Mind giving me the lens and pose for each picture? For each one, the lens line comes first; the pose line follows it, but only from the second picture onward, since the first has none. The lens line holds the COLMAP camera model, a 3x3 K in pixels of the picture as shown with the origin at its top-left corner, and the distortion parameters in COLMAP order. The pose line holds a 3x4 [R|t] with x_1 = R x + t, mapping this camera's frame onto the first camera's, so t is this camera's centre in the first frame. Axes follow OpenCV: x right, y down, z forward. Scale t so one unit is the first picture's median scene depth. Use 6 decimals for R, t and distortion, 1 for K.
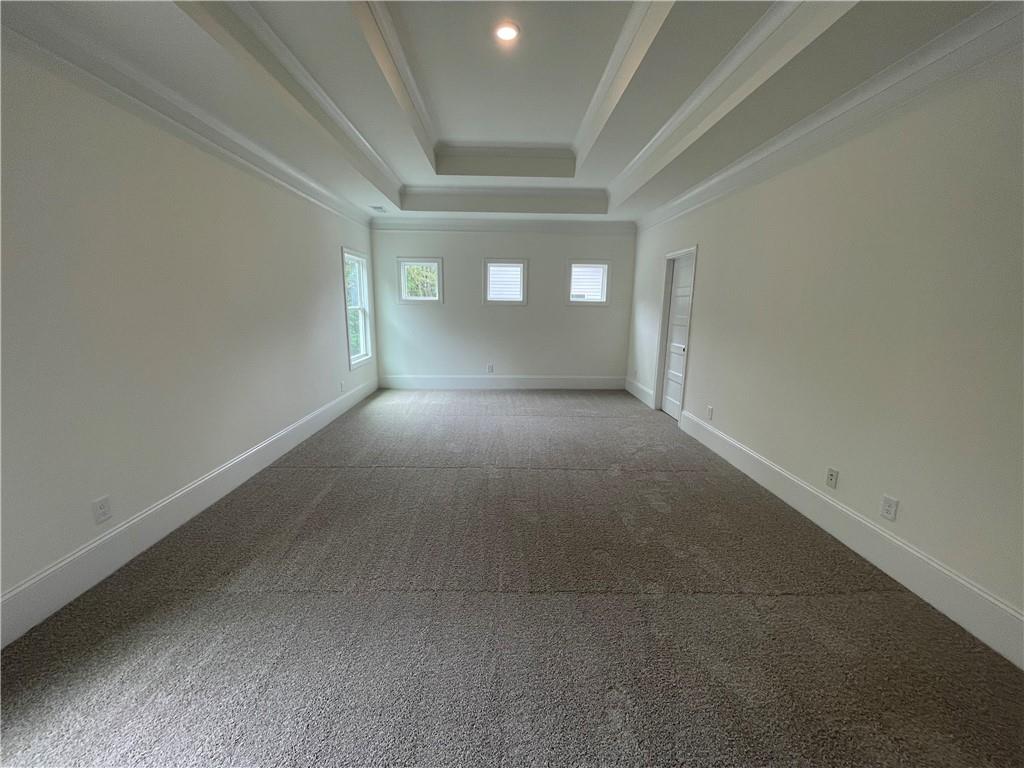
lens RADIAL K [[413.1, 0, 513.2], [0, 413.1, 381.7], [0, 0, 1]] dist [-0.001086, -0.000177]
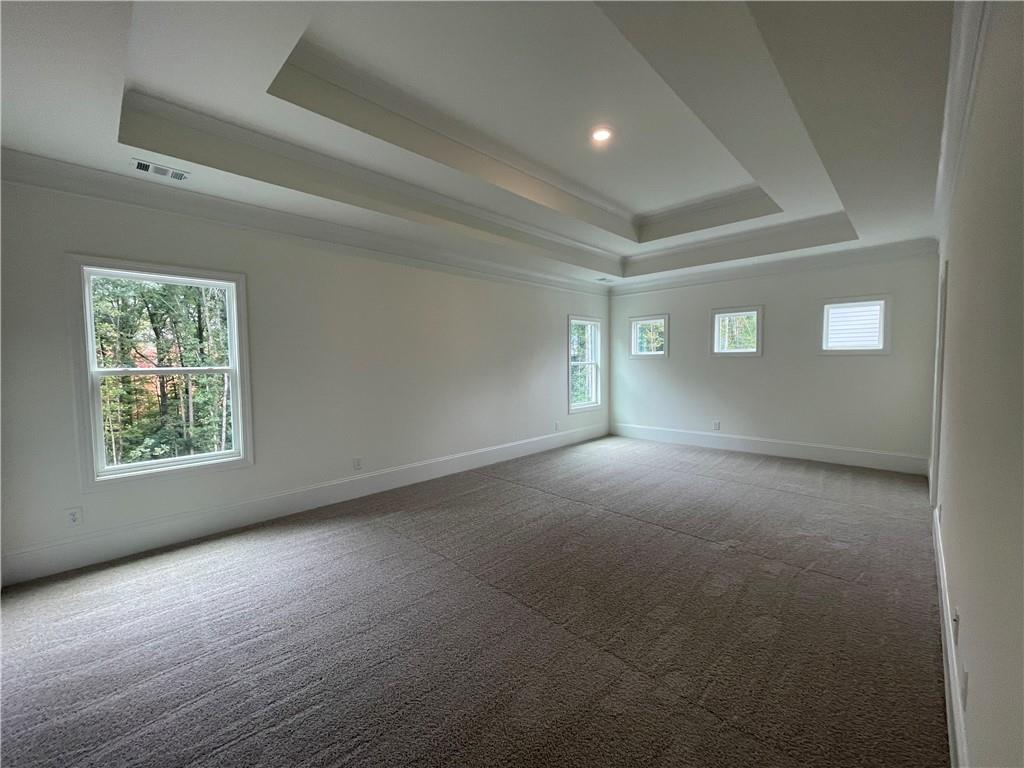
lens RADIAL K [[412.9, 0, 510.4], [0, 412.9, 394.2], [0, 0, 1]] dist [0.000059, -0.000065]
pose [[0.690655, 0.037788, -0.722196, 0.312490], [-0.109206, 0.992632, -0.052498, -0.002913], [0.714891, 0.115126, 0.689693, 0.027075]]
